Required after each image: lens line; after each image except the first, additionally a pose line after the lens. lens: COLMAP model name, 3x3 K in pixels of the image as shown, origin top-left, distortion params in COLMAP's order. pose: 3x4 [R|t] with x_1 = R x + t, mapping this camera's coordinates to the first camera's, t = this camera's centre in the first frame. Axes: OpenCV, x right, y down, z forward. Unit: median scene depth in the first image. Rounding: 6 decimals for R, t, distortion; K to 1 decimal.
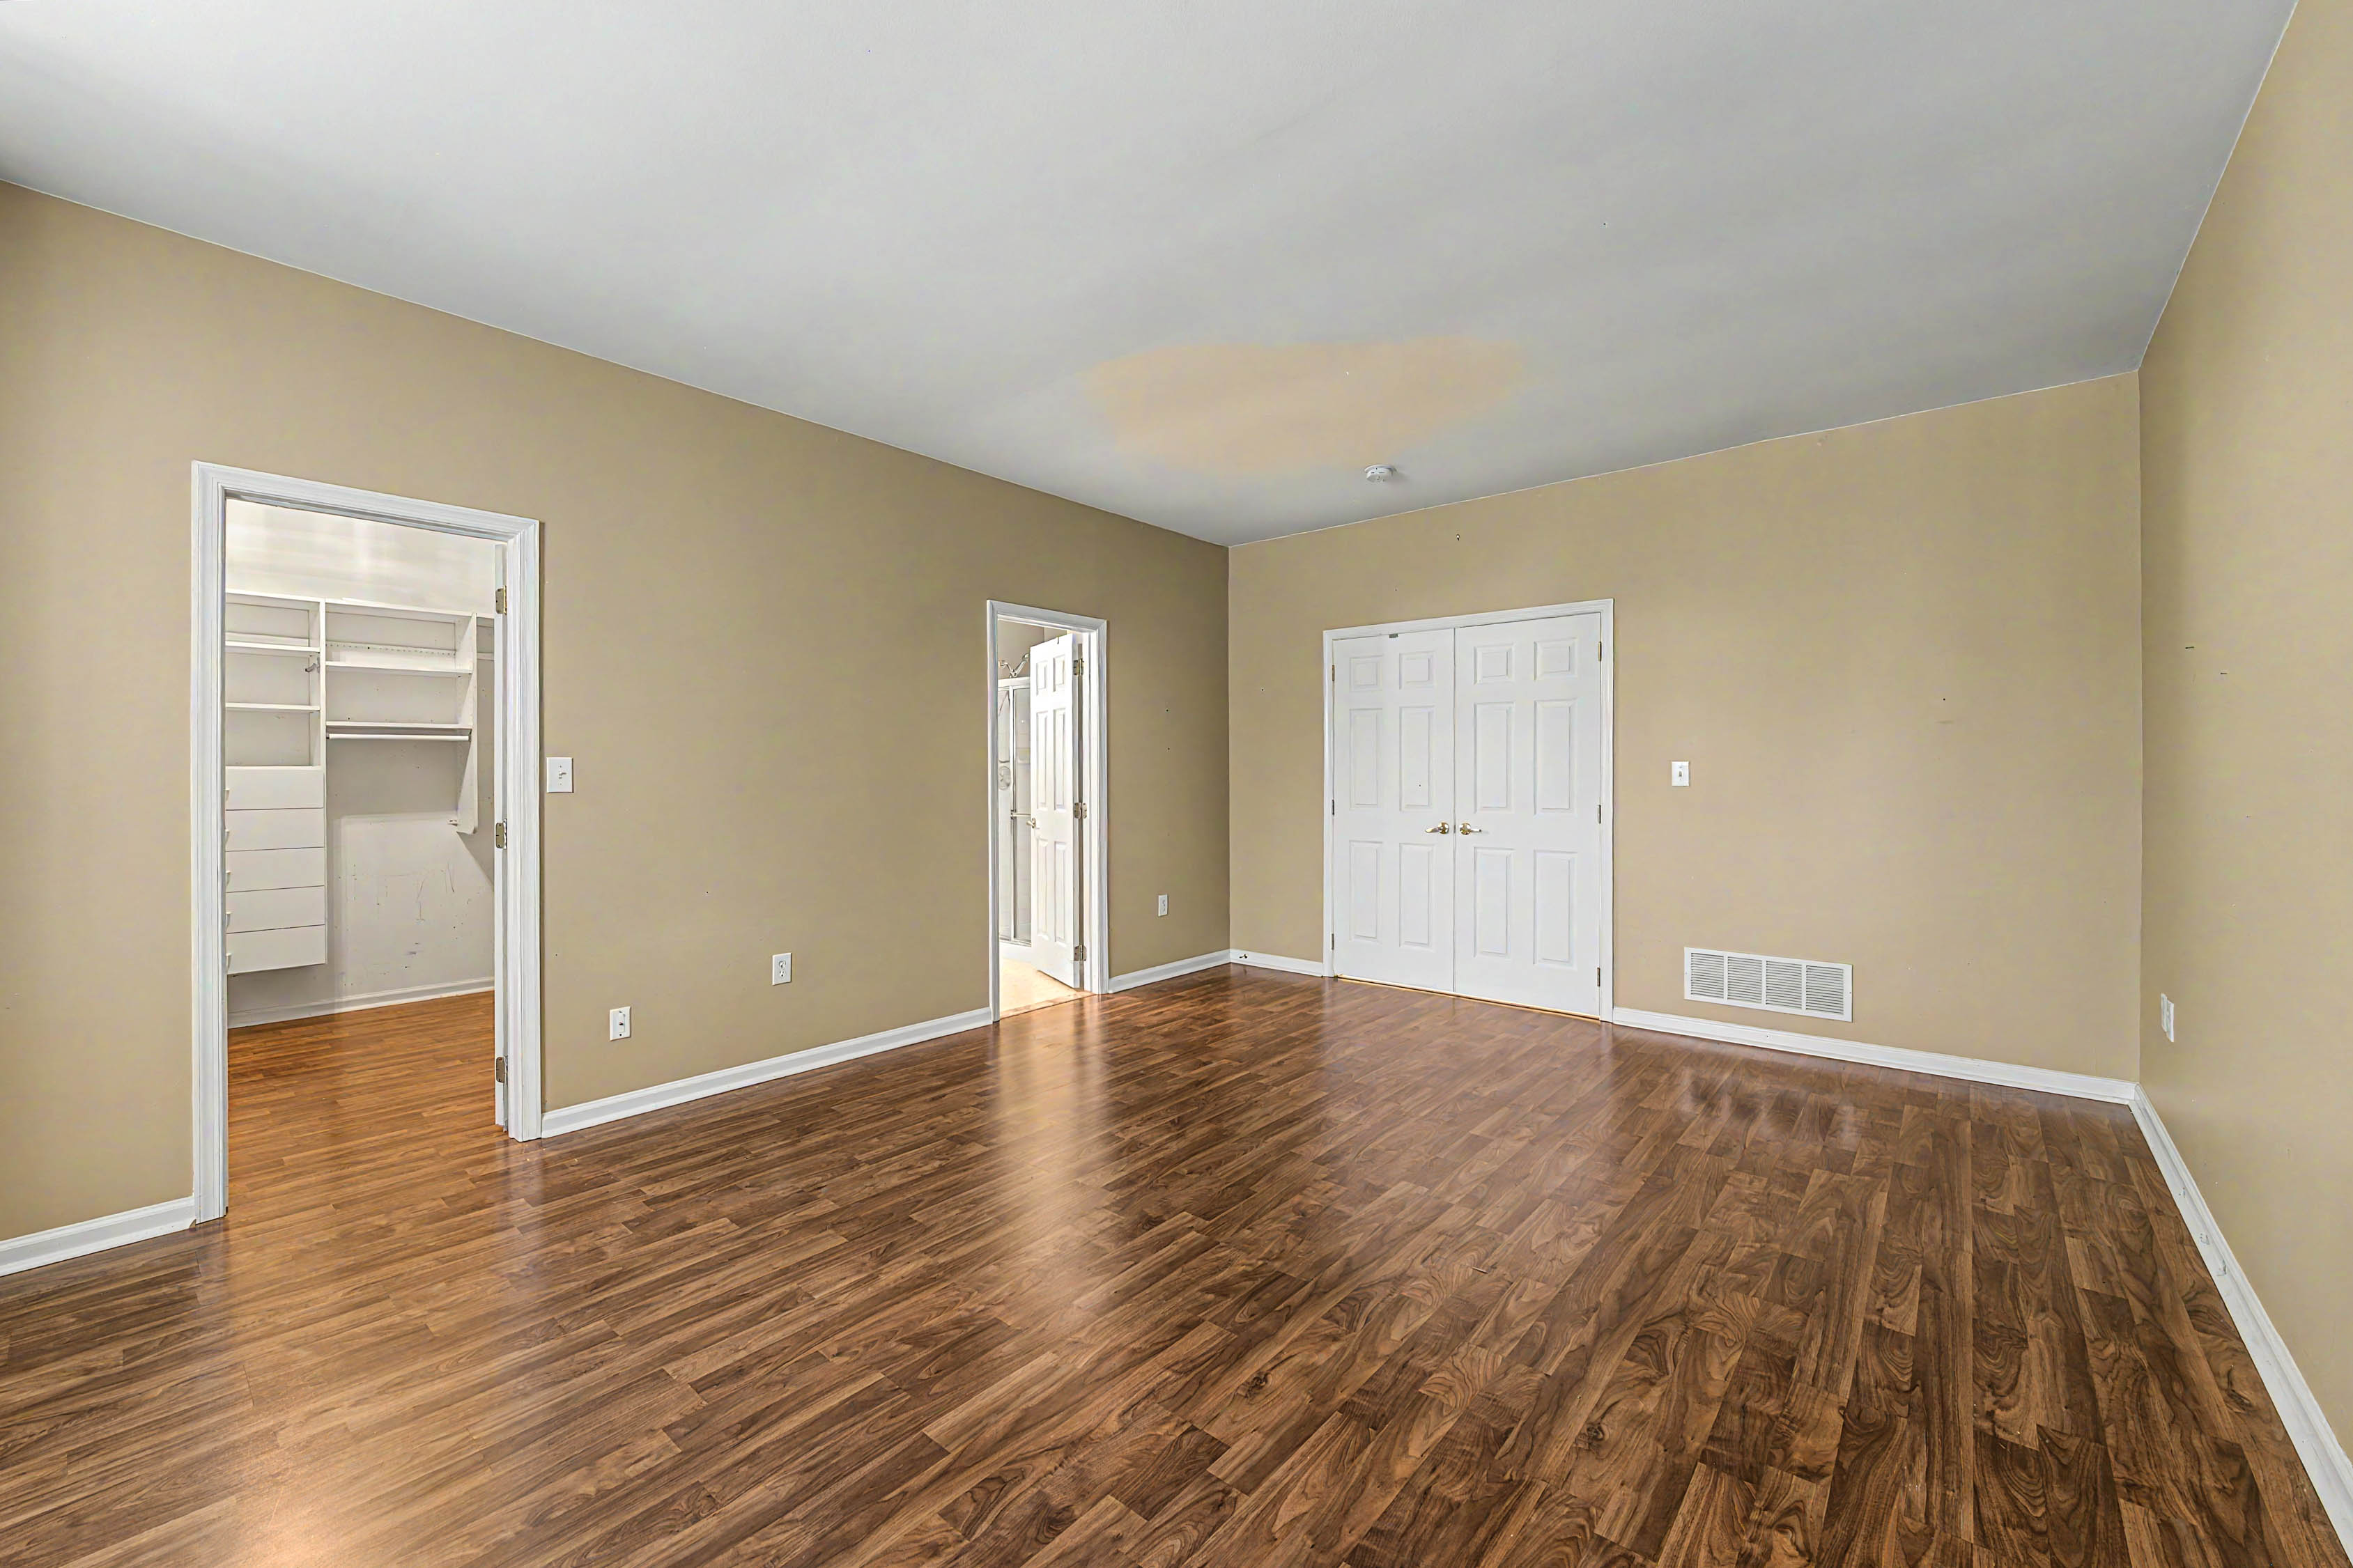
lens RADIAL K [[931.0, 0, 1156.8], [0, 931.0, 778.1], [0, 0, 1]] dist [-0.008360, -0.000308]
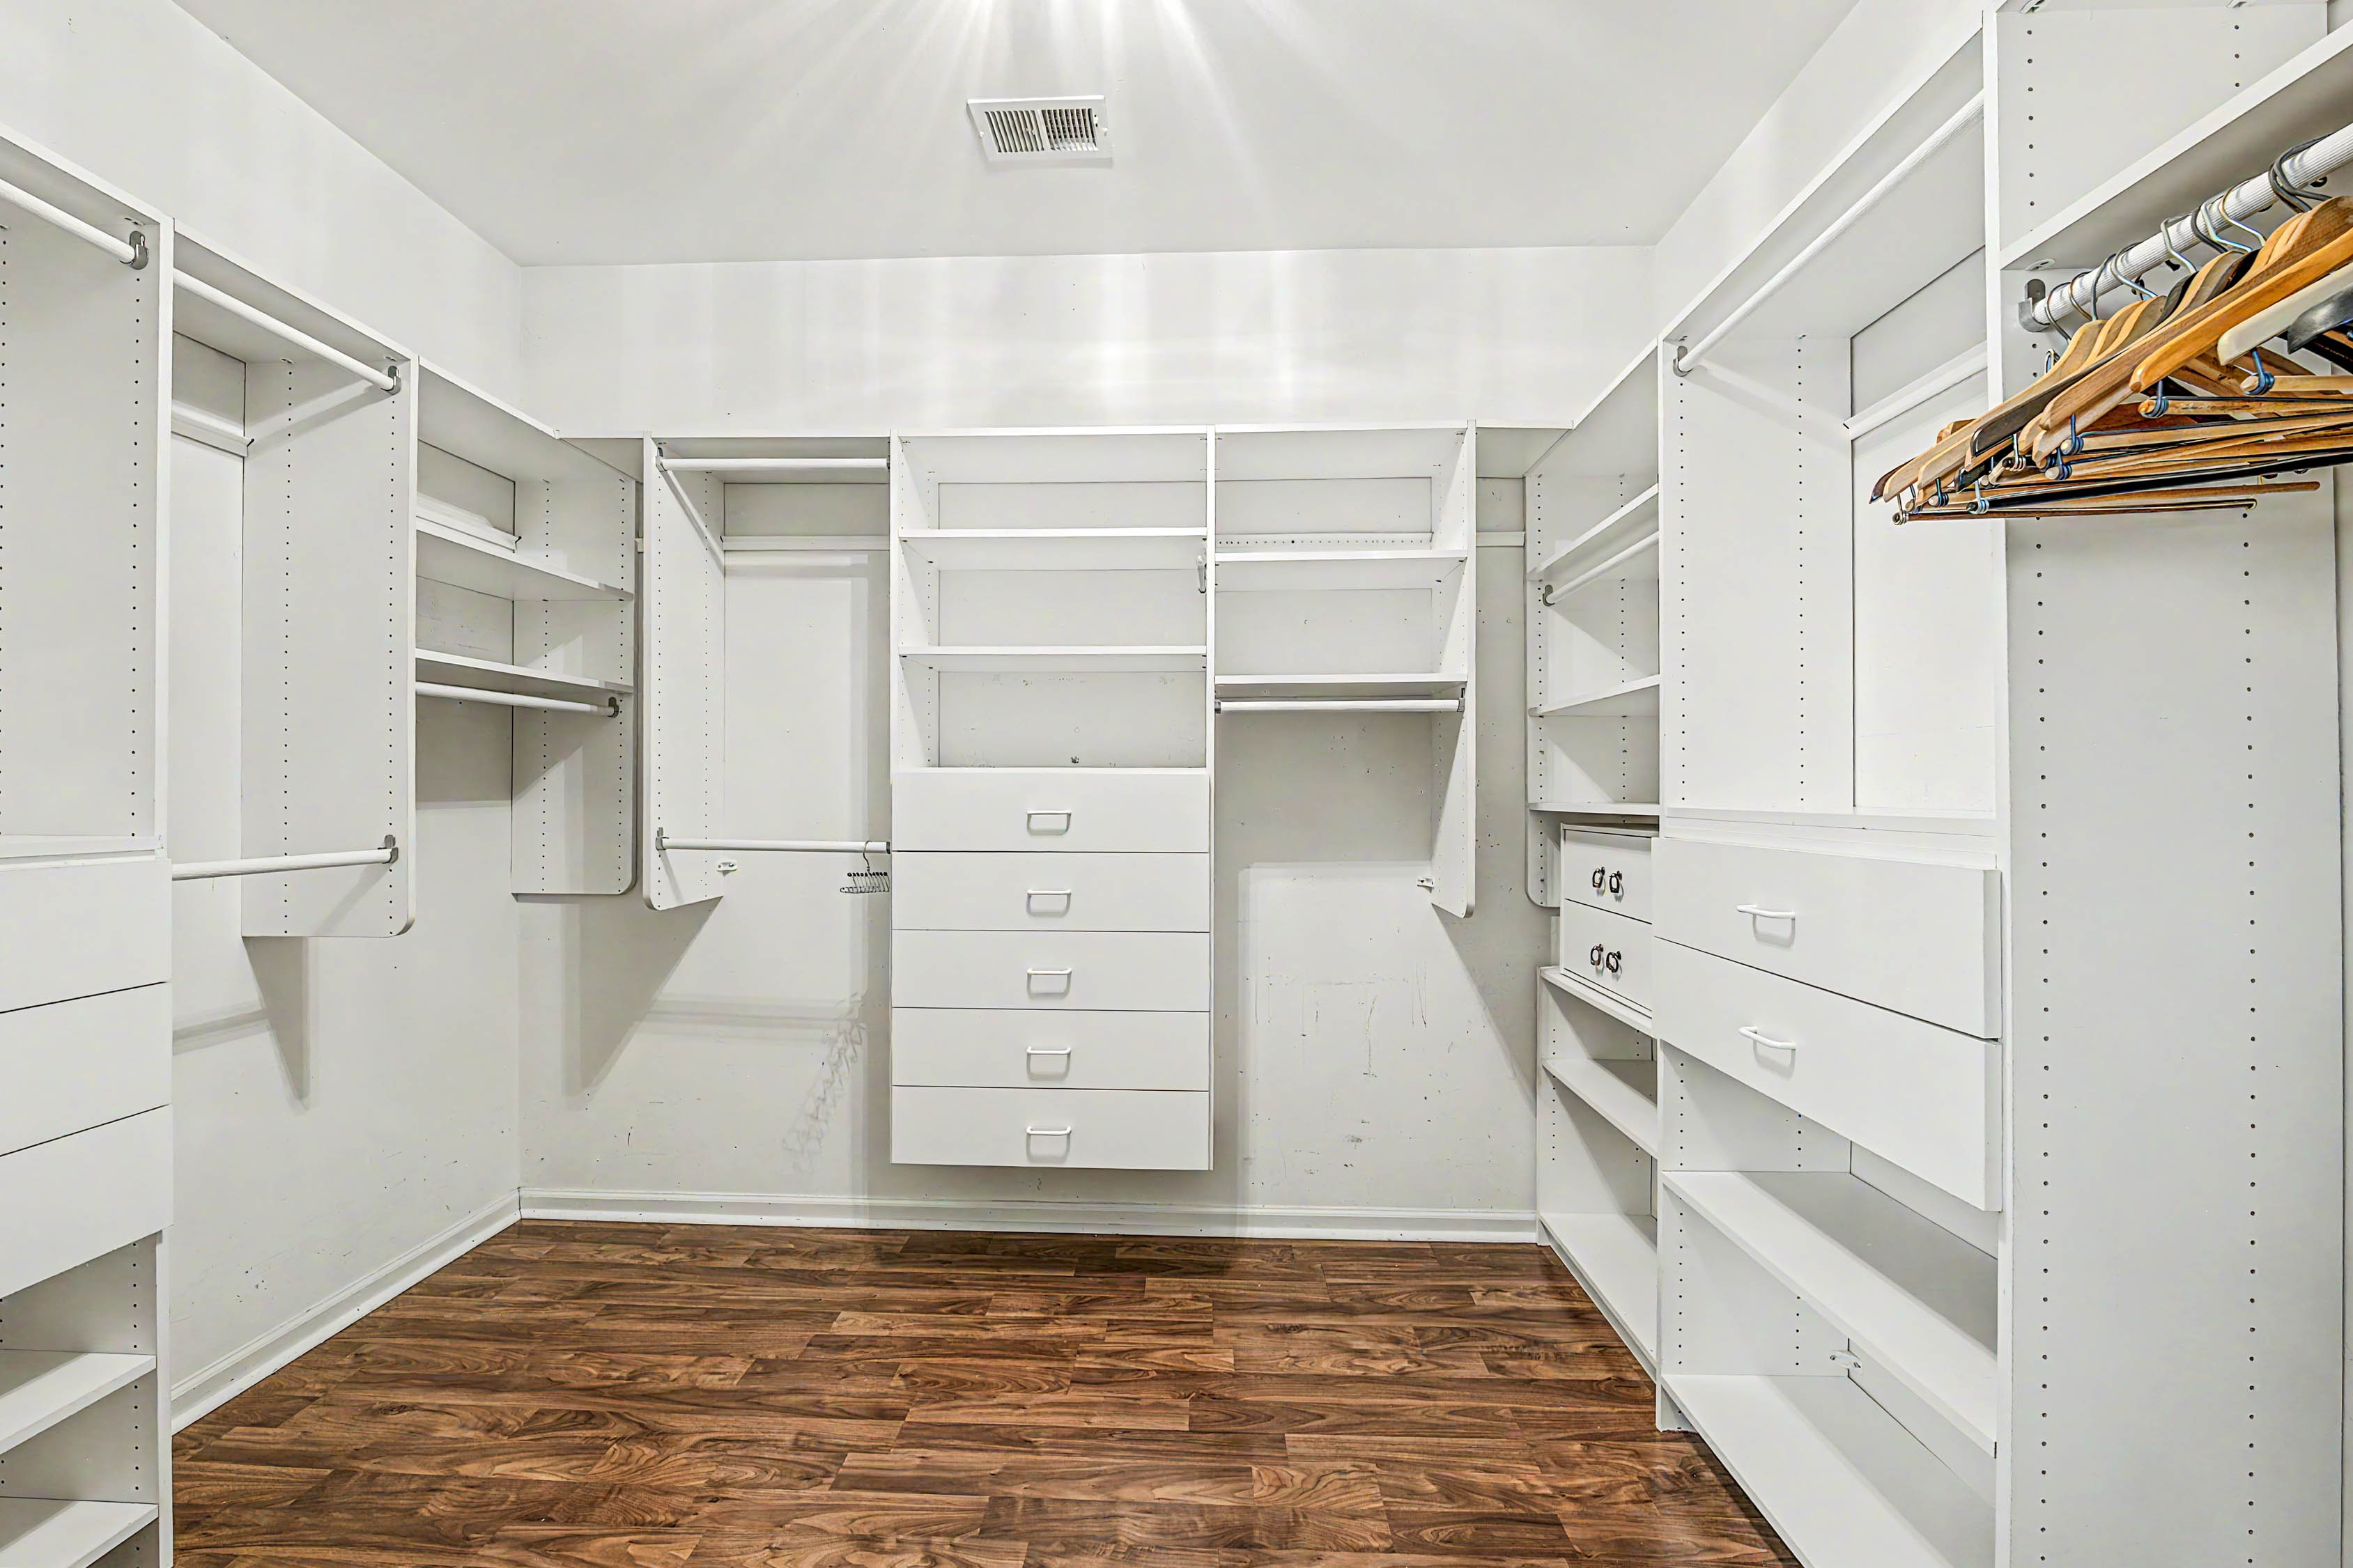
lens RADIAL K [[931.0, 0, 1165.3], [0, 931.0, 785.4], [0, 0, 1]] dist [-0.008360, -0.000308]
pose [[0.622000, 0.003307, -0.783010, -0.521913], [-0.008060, 0.999965, -0.002180, -0.001618], [0.782976, 0.007667, 0.622005, 0.665094]]
